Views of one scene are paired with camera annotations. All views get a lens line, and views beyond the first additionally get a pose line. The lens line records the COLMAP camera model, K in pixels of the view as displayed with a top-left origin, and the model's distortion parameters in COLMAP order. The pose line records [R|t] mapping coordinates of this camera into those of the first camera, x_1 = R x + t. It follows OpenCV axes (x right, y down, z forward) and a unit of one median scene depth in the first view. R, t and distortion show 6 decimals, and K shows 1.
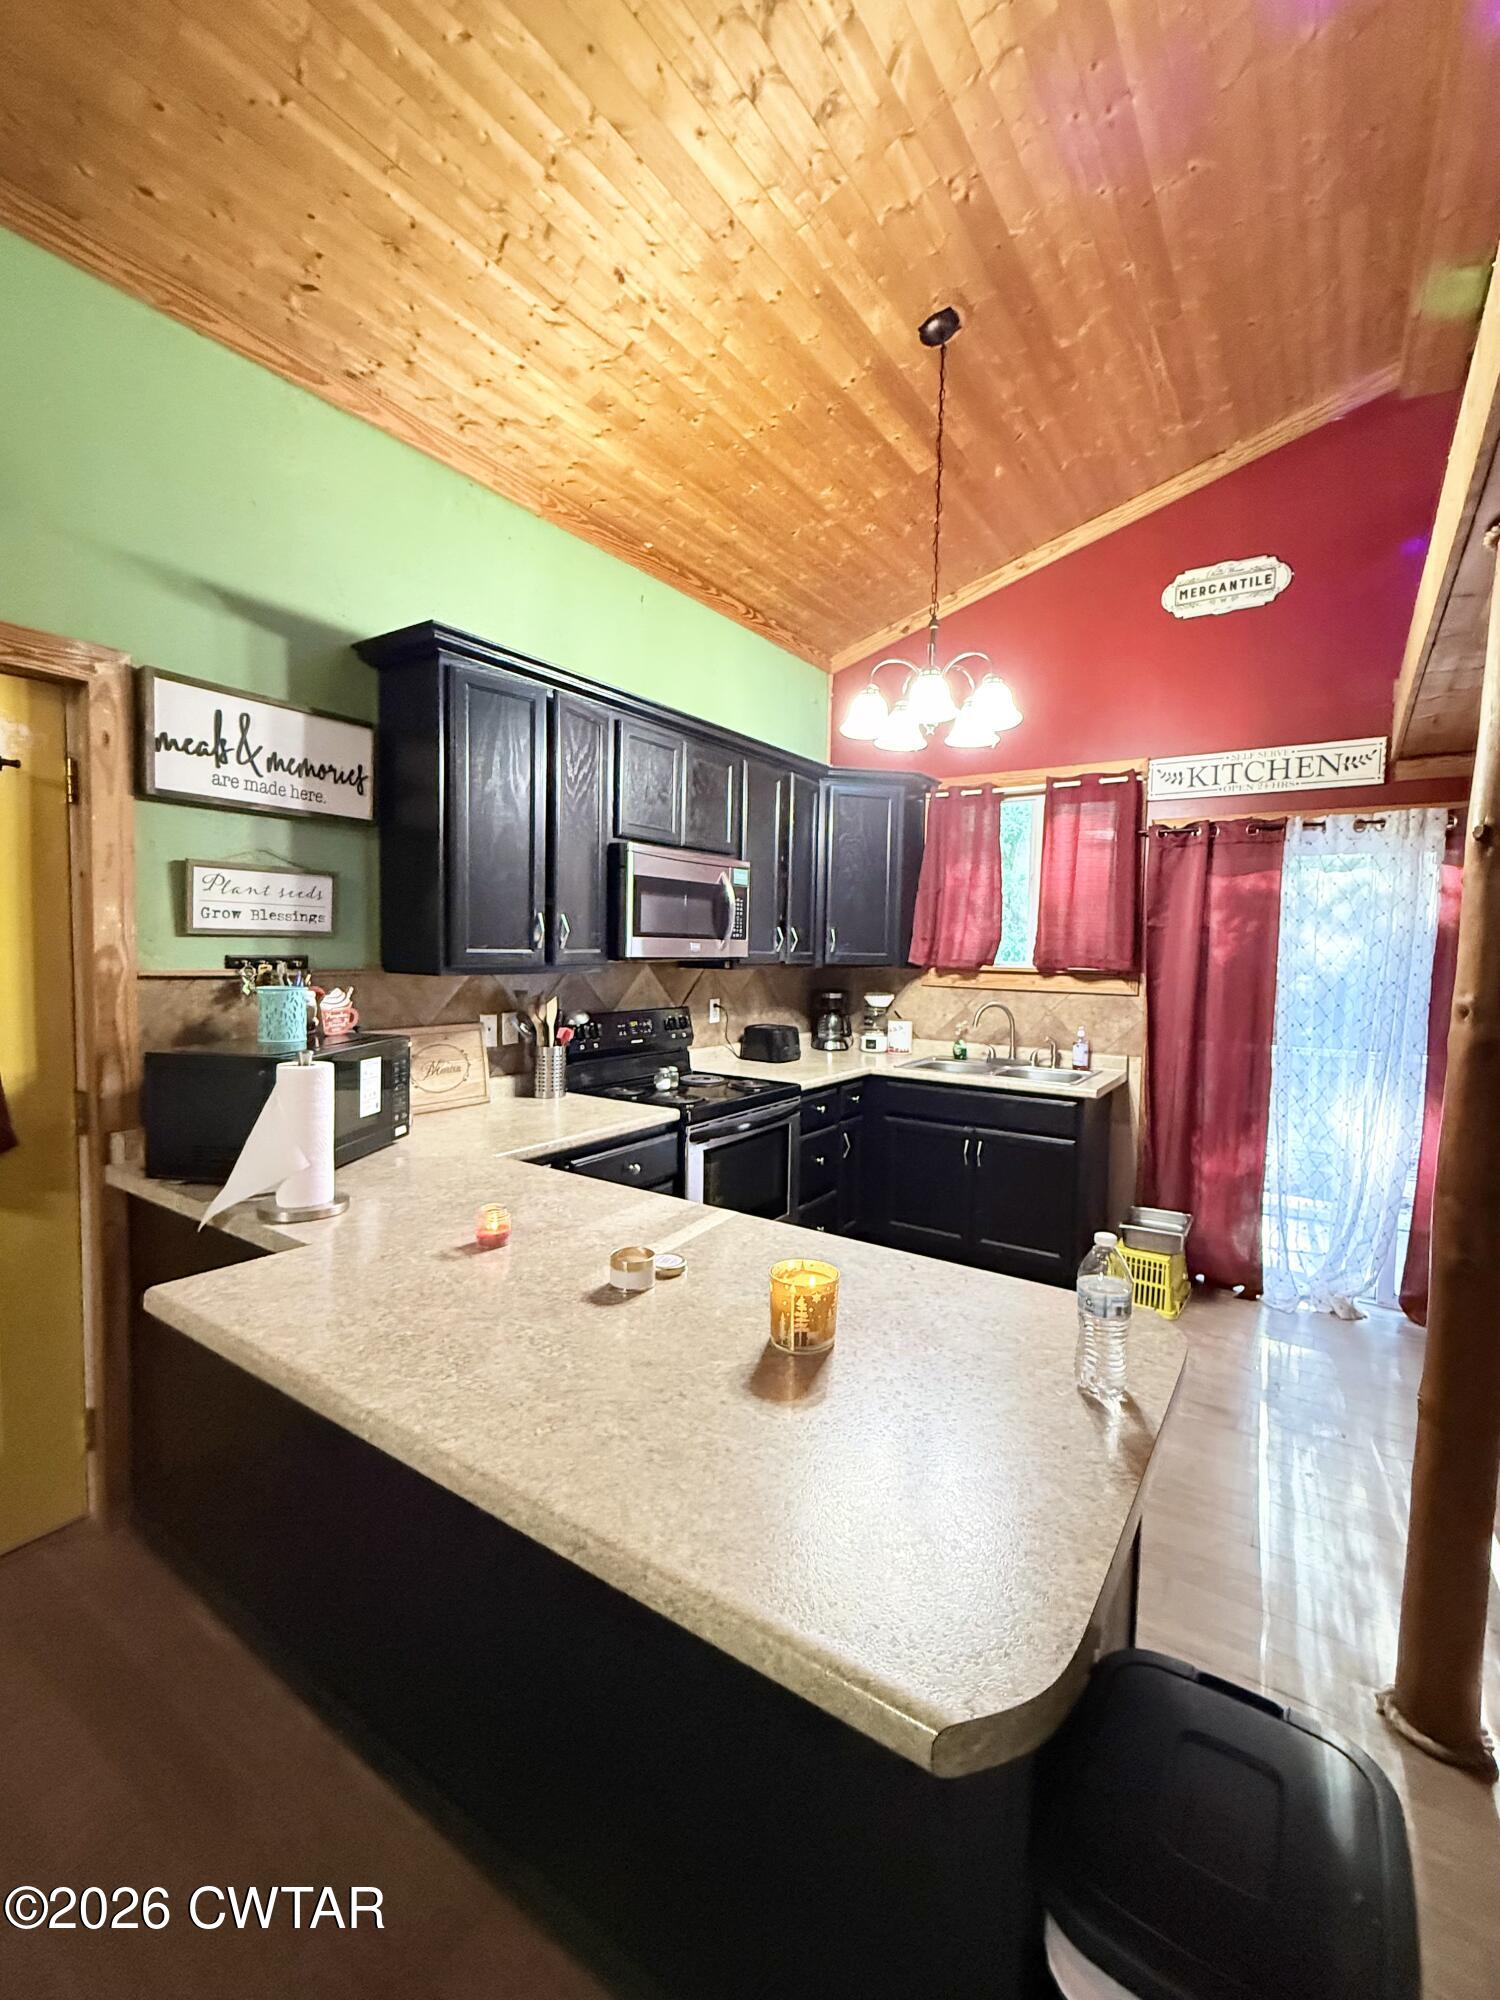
lens RADIAL K [[858.0, 0, 756.8], [0, 858.0, 994.3], [0, 0, 1]] dist [0.000174, 0.000737]
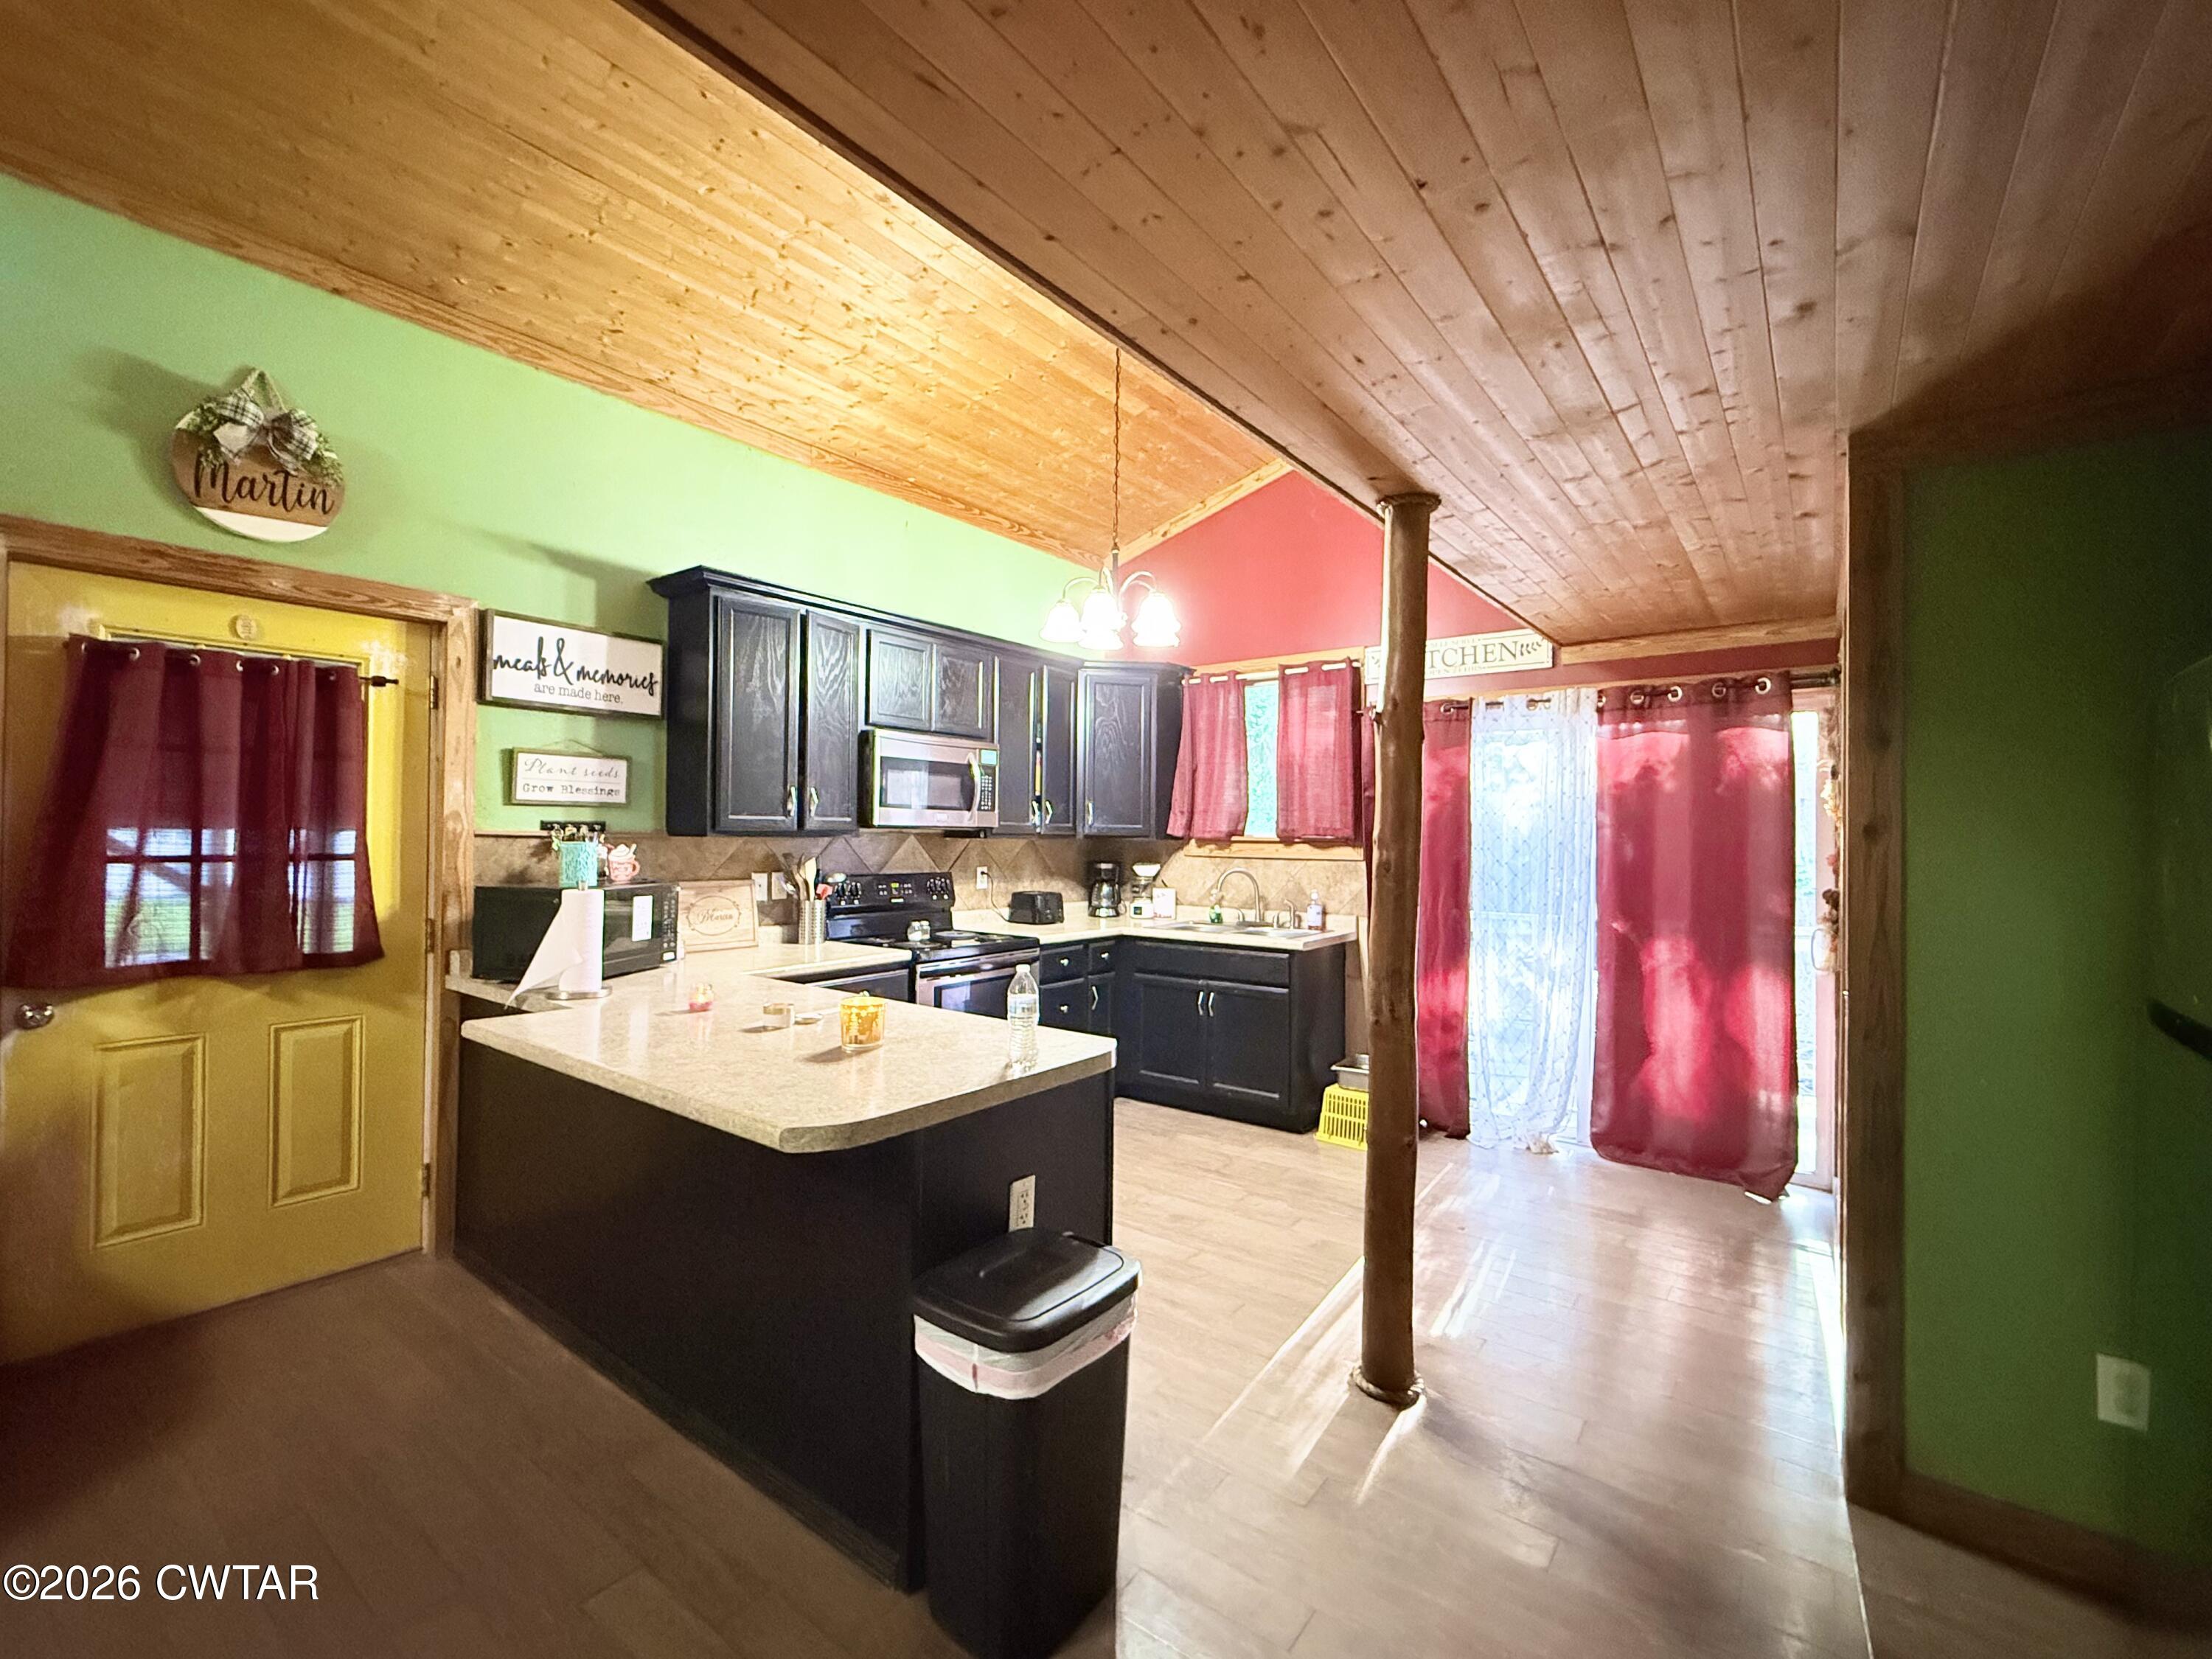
lens RADIAL K [[948.9, 0, 1103.0], [0, 948.9, 826.1], [0, 0, 1]] dist [0.000174, 0.000737]
pose [[0.998280, -0.009199, -0.057892, 0.276256], [0.005227, 0.997645, -0.068392, 0.057893], [0.058385, 0.067972, 0.995977, -0.337385]]
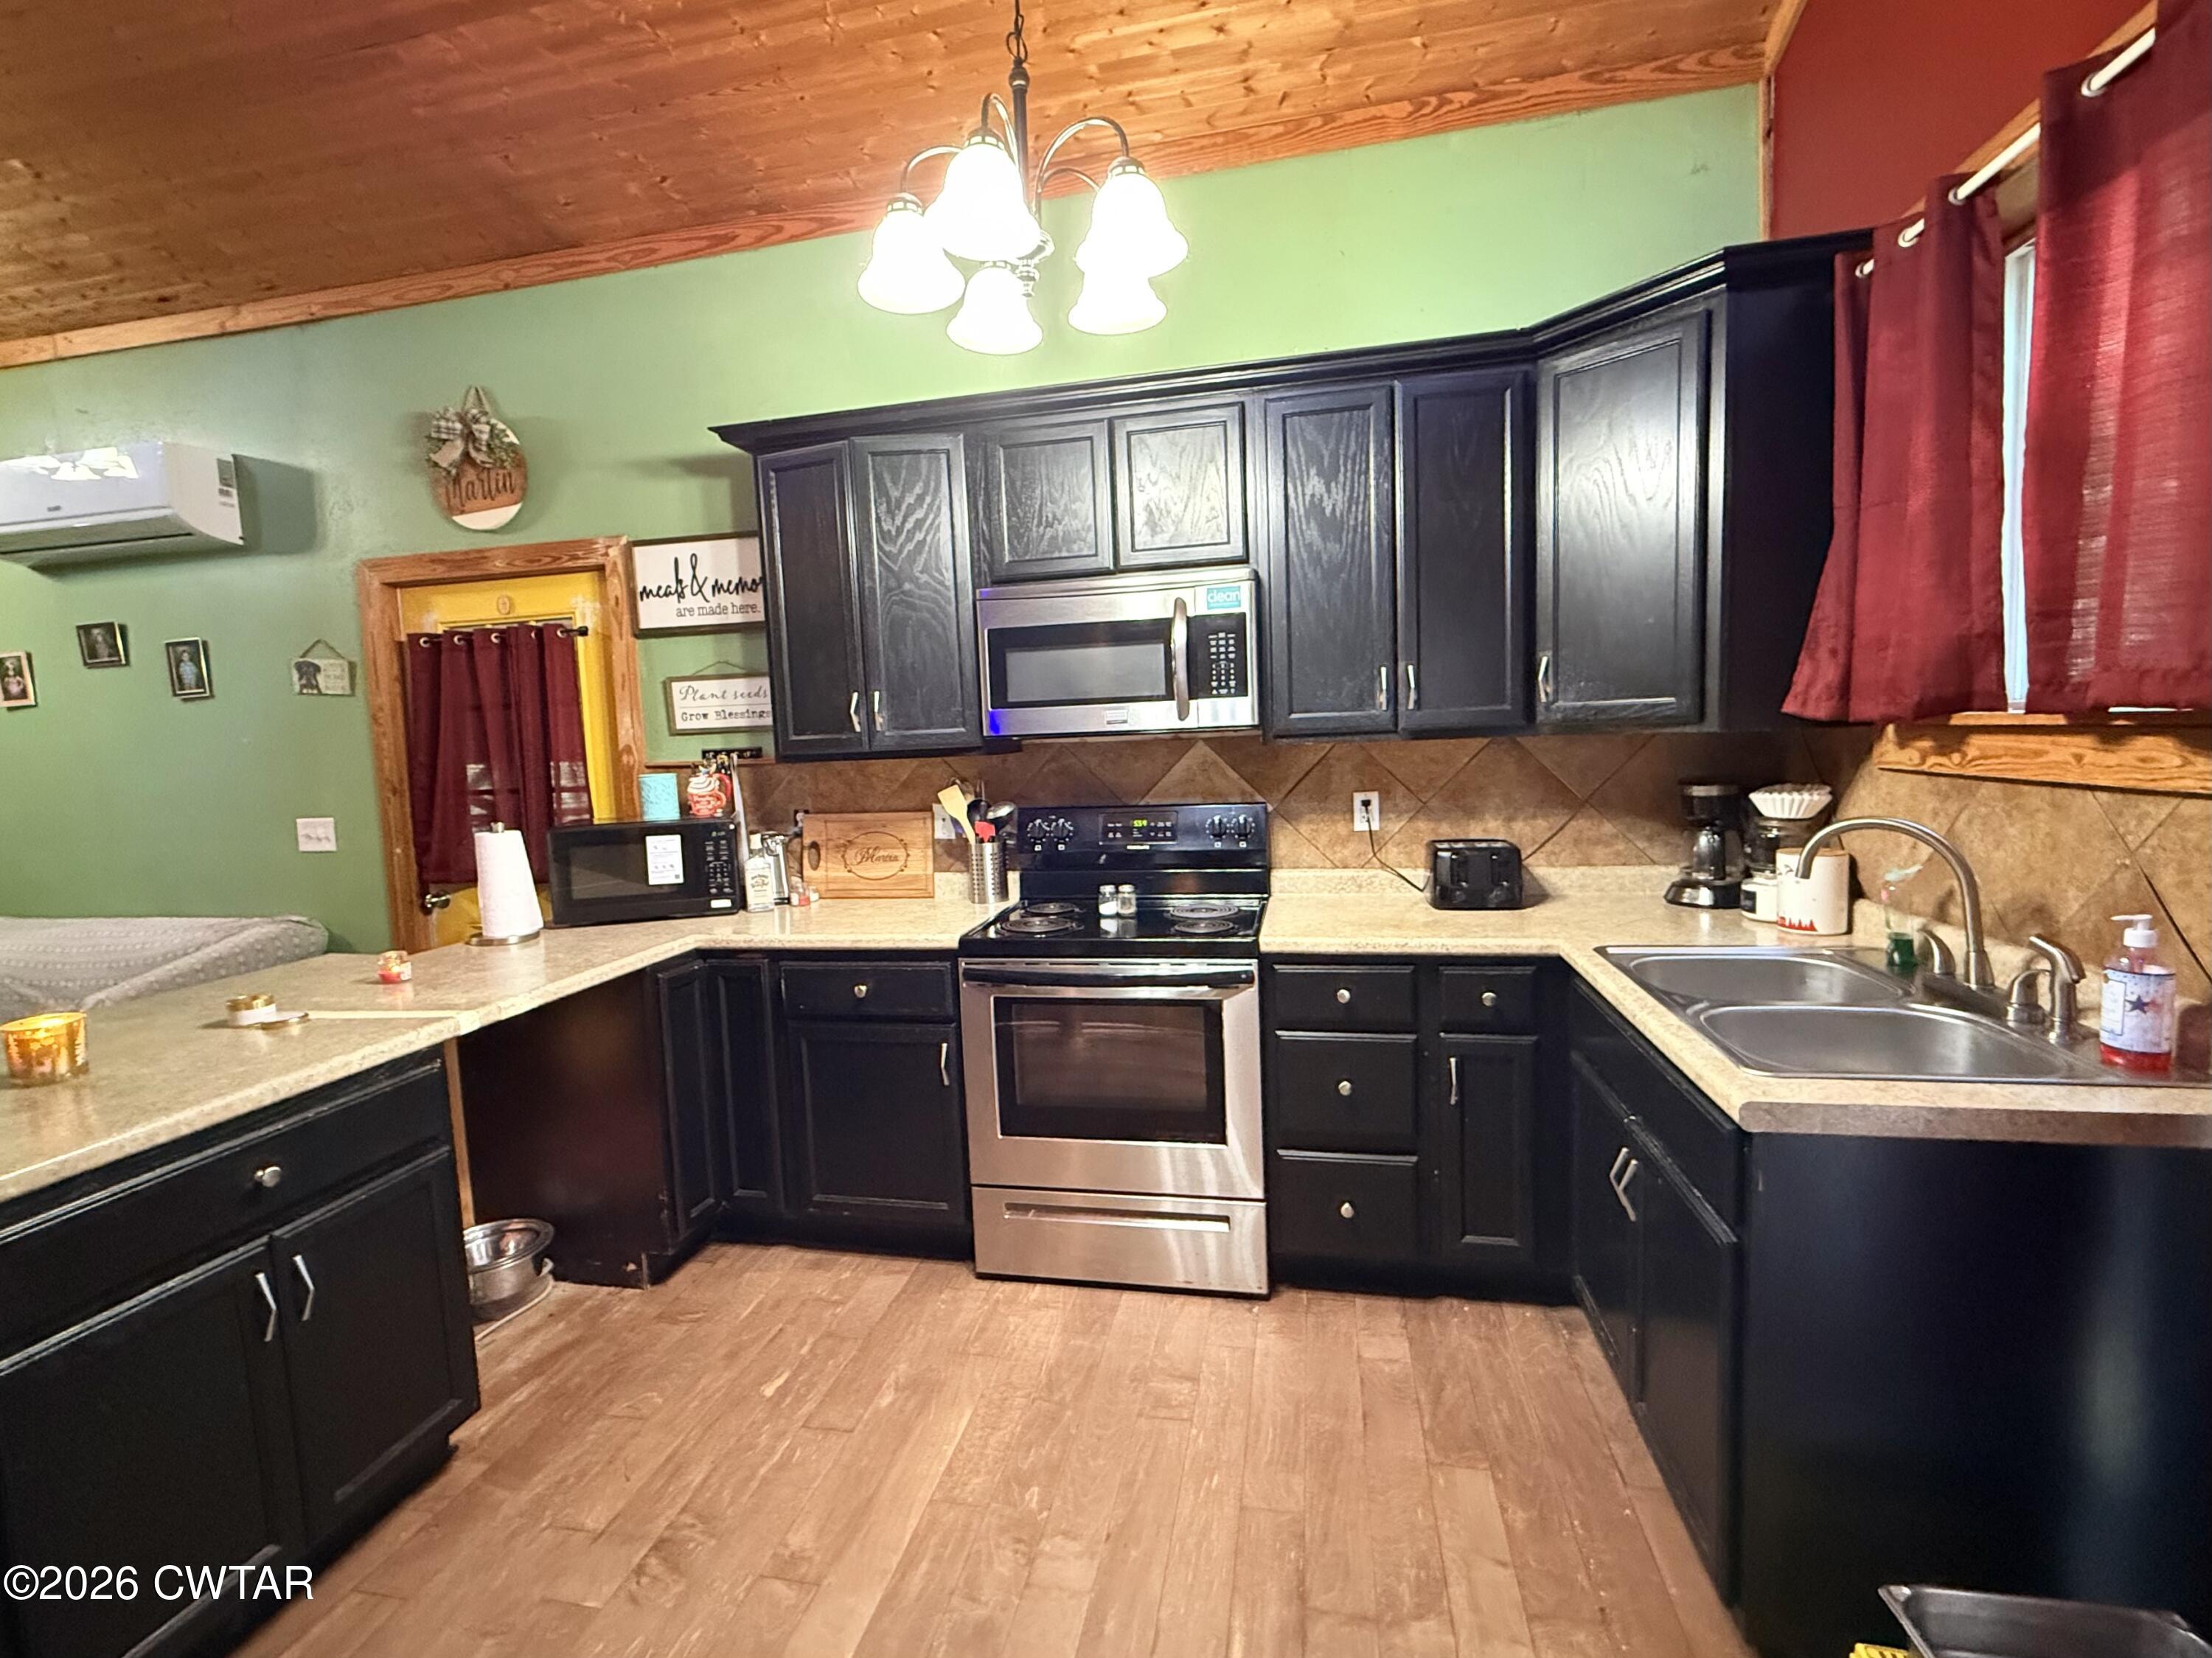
lens RADIAL K [[1015.8, 0, 1098.1], [0, 1015.8, 828.2], [0, 0, 1]] dist [-0.000907, 0.000031]
pose [[0.367078, 0.053171, -0.928669, 0.862038], [-0.004784, 0.998460, 0.055275, -0.012079], [0.930178, -0.015848, 0.366767, 0.853588]]
